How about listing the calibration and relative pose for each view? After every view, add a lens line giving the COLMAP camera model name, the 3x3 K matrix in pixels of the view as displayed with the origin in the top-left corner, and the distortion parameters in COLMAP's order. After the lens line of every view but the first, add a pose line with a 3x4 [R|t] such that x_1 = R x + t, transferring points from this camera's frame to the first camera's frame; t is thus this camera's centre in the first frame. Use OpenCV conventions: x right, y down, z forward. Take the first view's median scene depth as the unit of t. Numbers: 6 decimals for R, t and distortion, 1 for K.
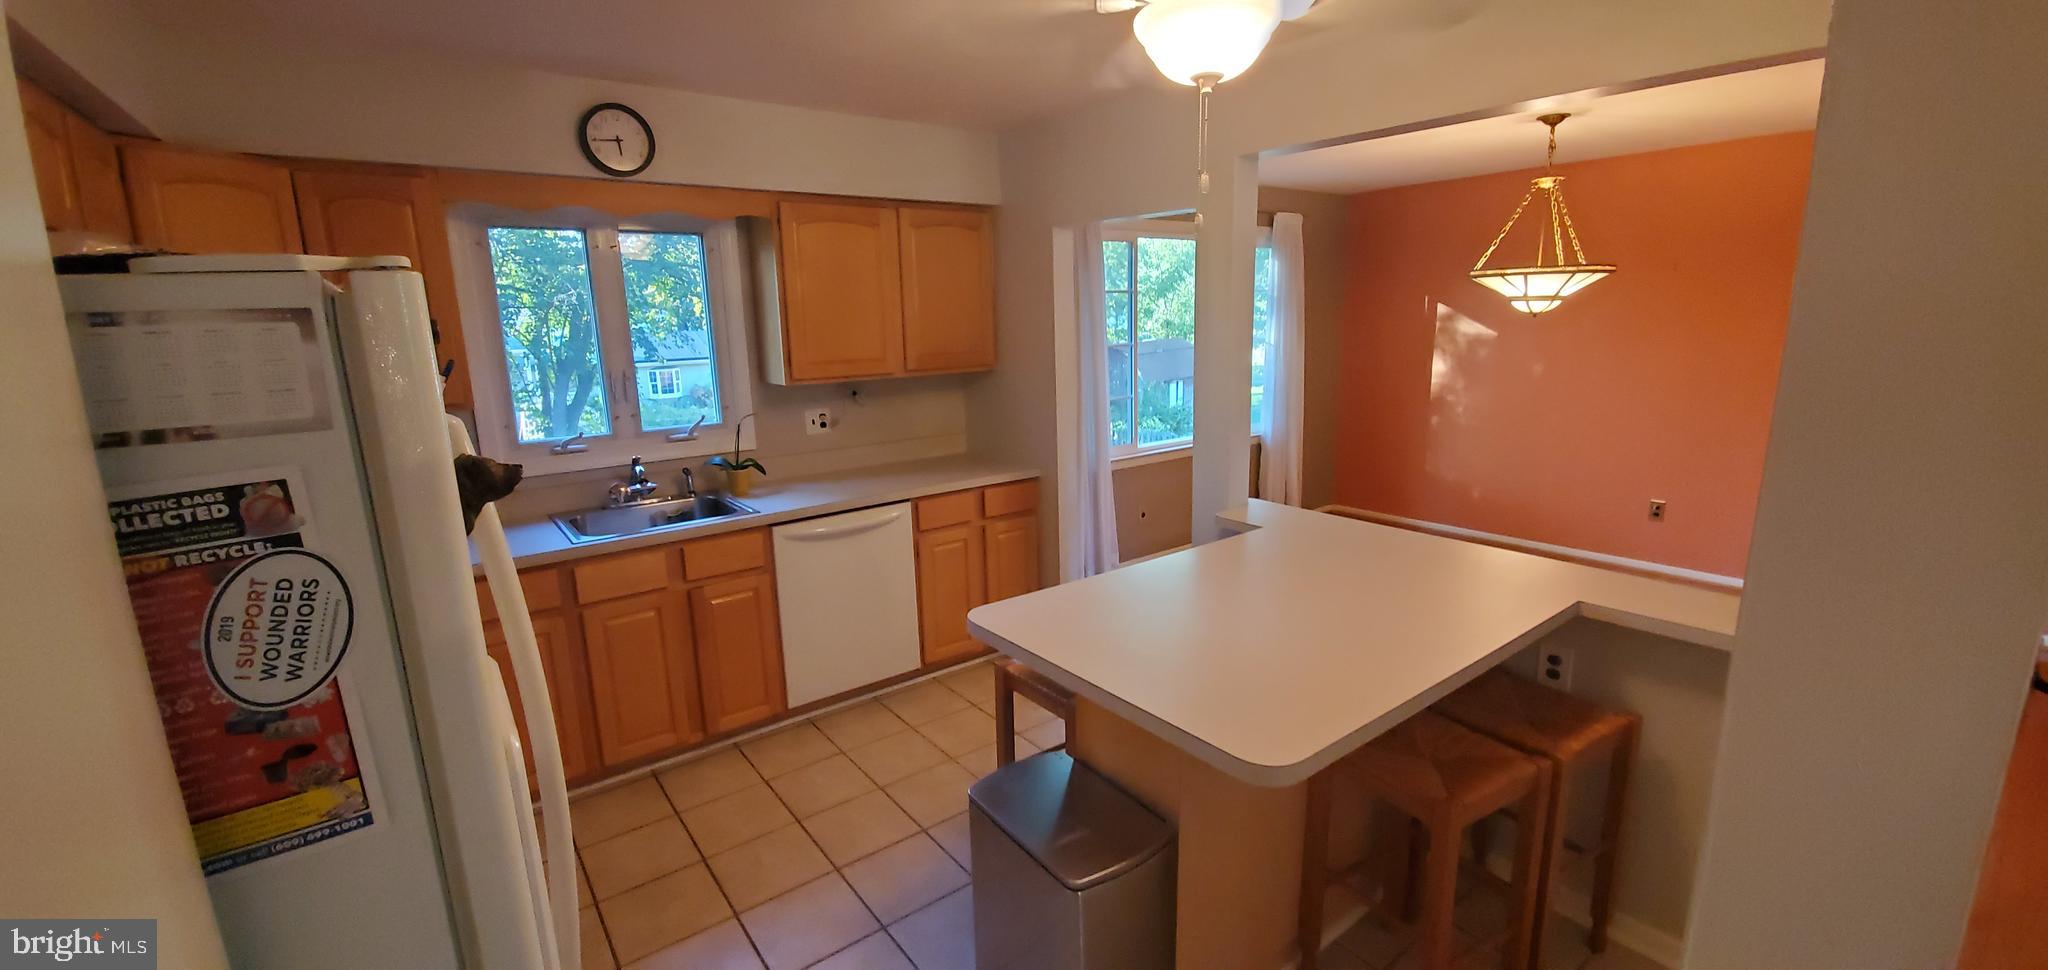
lens RADIAL K [[809.6, 0, 1012.3], [0, 809.6, 483.5], [0, 0, 1]] dist [0.001529, -0.009691]
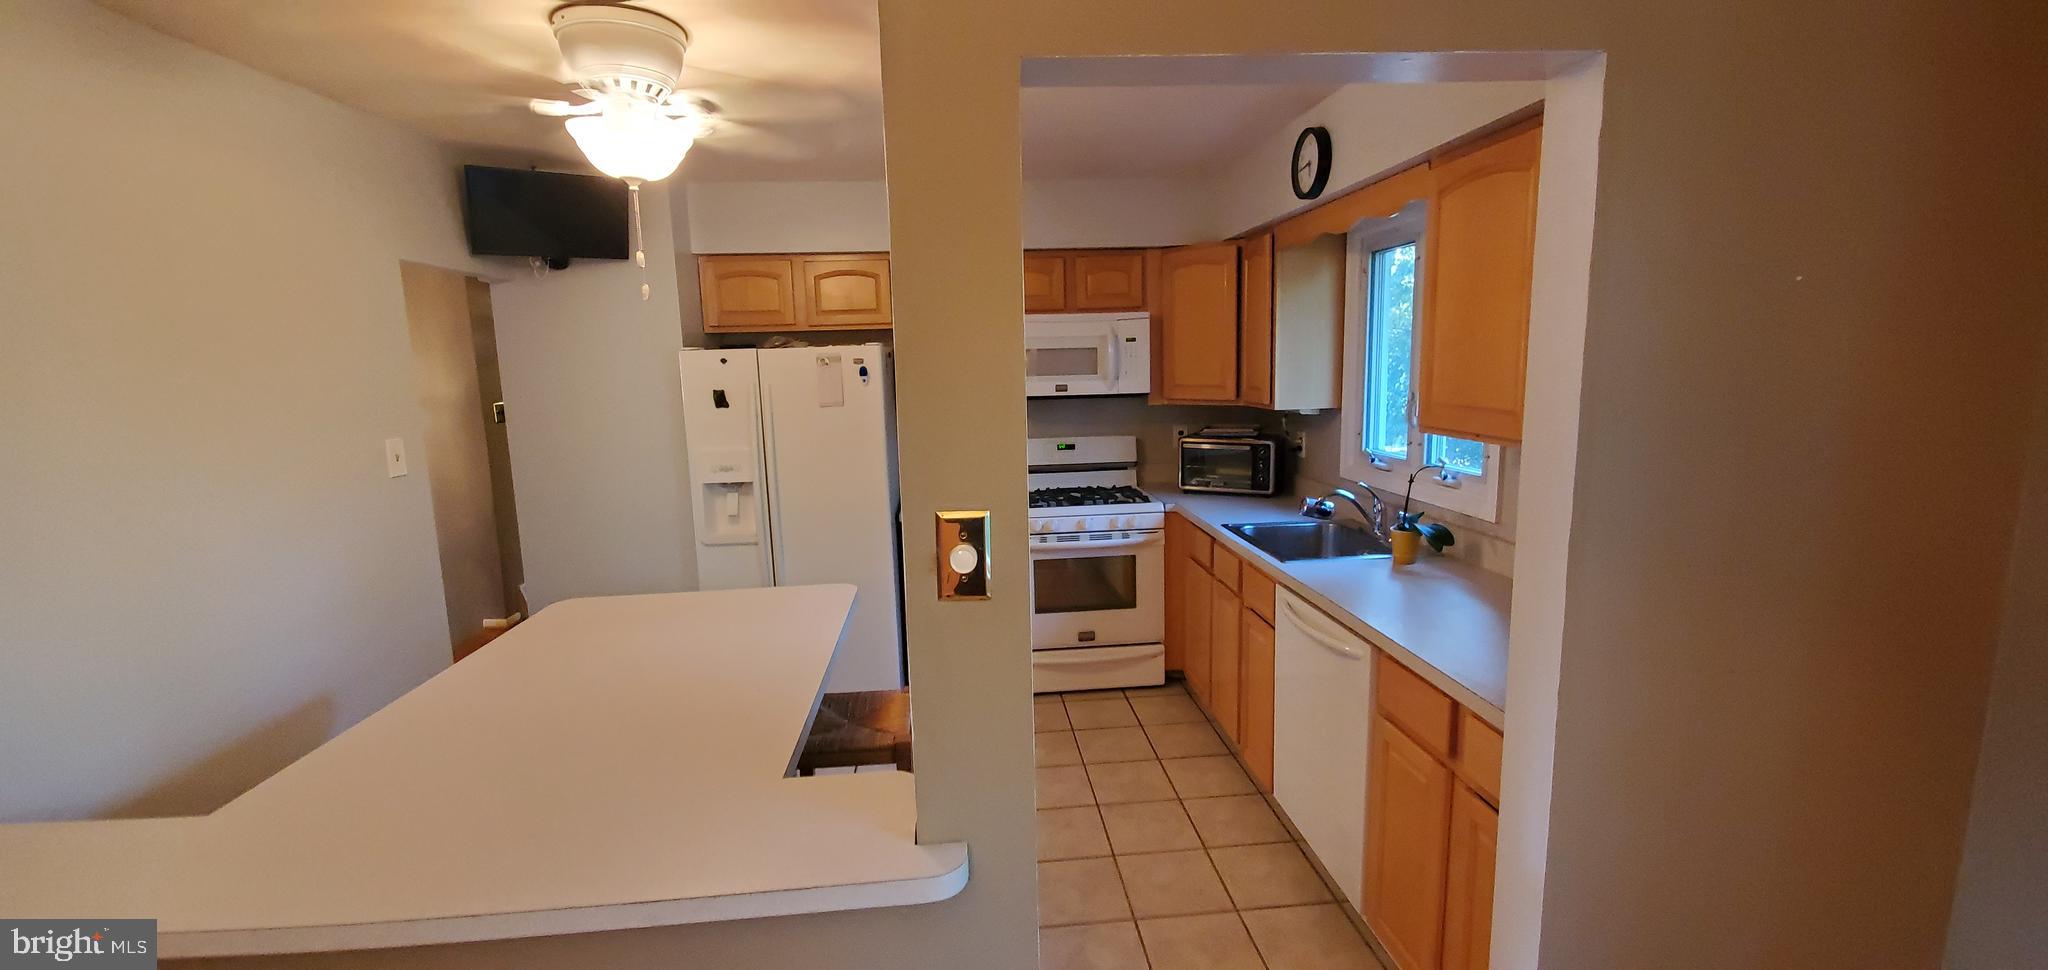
lens RADIAL K [[809.6, 0, 1021.9], [0, 809.6, 471.2], [0, 0, 1]] dist [0.001529, -0.009691]
pose [[-0.536834, 0.151874, -0.829906, 0.547061], [-0.135617, 0.955339, 0.262554, -0.249316], [0.832717, 0.253497, -0.492262, 1.178960]]
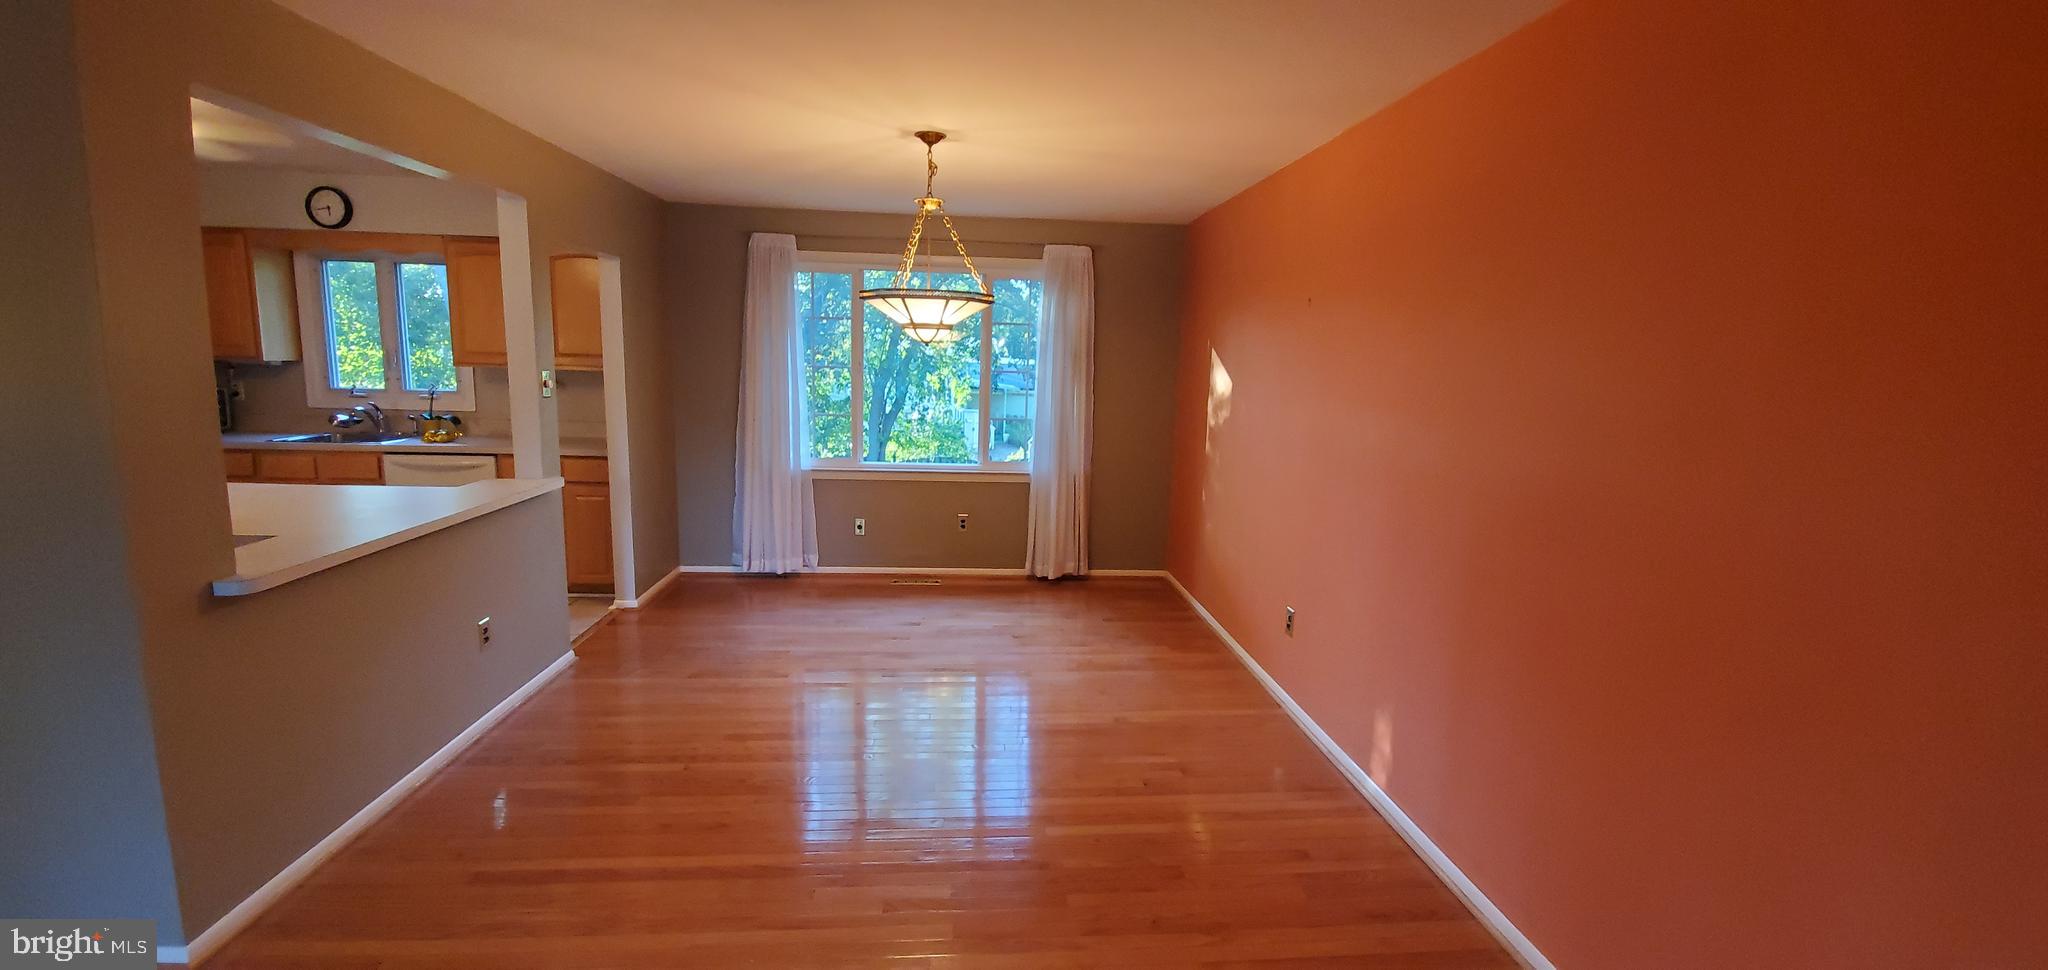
lens RADIAL K [[809.6, 0, 1025.9], [0, 809.6, 482.3], [0, 0, 1]] dist [0.001529, -0.009691]
pose [[0.844151, 0.132270, -0.519533, 1.515449], [-0.161196, 0.986865, -0.010667, -0.071950], [0.511298, 0.092751, 0.854384, 0.334447]]
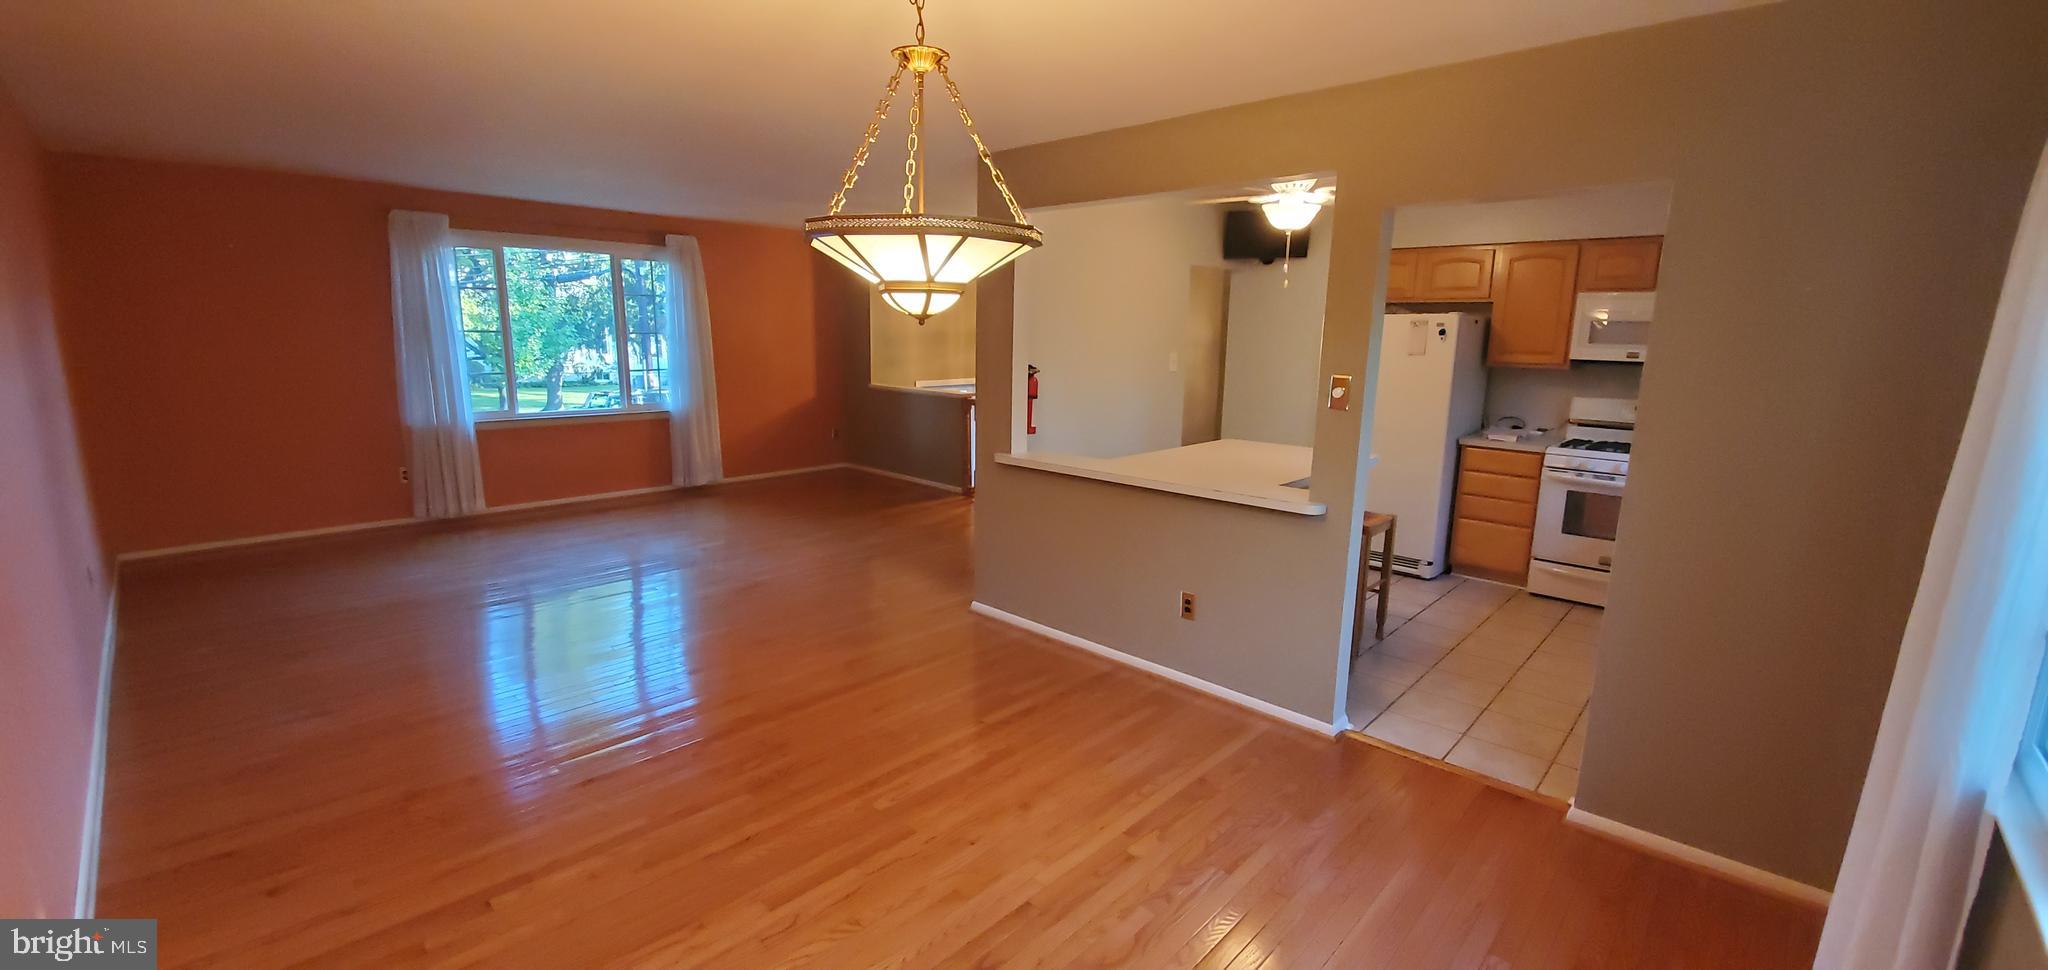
lens RADIAL K [[809.6, 0, 1019.7], [0, 809.6, 478.4], [0, 0, 1]] dist [0.001529, -0.009691]
pose [[-0.986571, 0.037485, -0.158973, 0.811366], [-0.026971, 0.922559, 0.384913, -0.386139], [0.161091, 0.384032, -0.909158, 1.851056]]
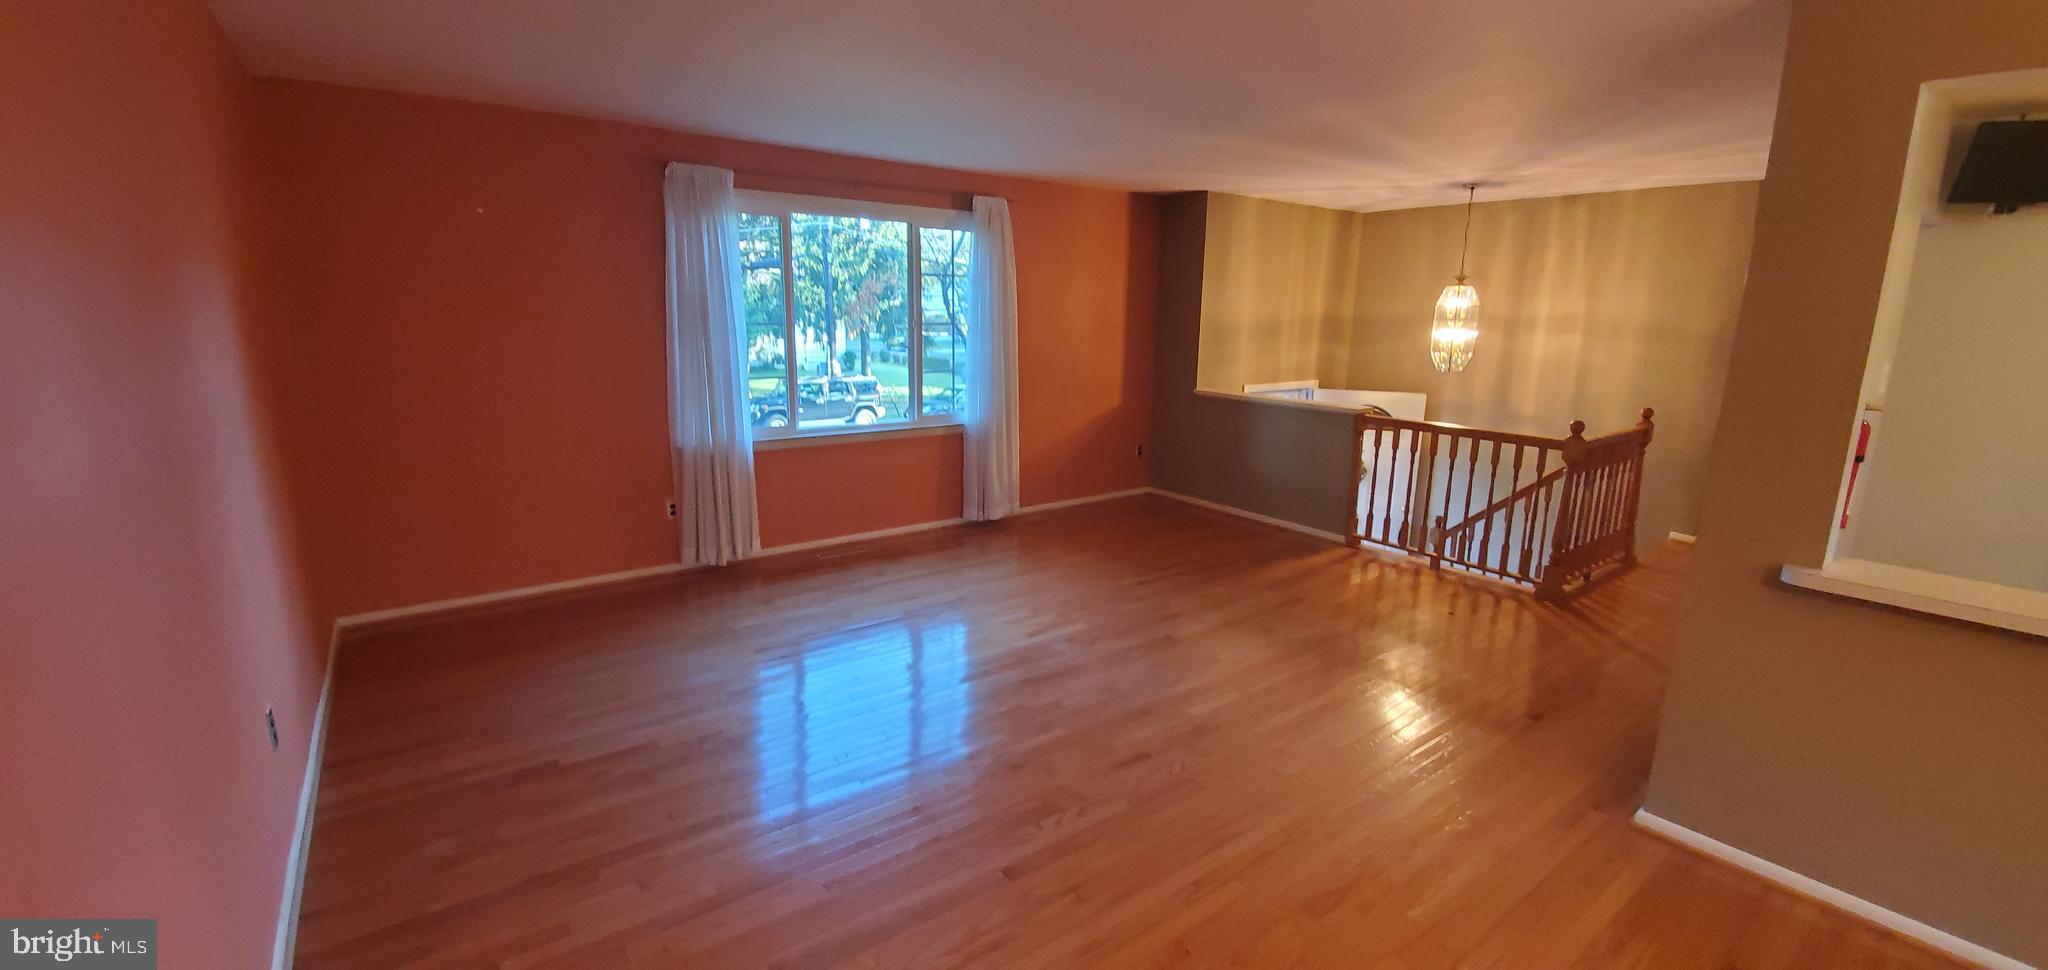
lens RADIAL K [[809.6, 0, 1015.8], [0, 809.6, 472.6], [0, 0, 1]] dist [0.001529, -0.009691]
pose [[-0.999829, 0.009305, 0.015974, 1.294946], [0.014872, 0.918093, 0.396086, -0.258073], [-0.010980, 0.396256, -0.918075, 1.195116]]
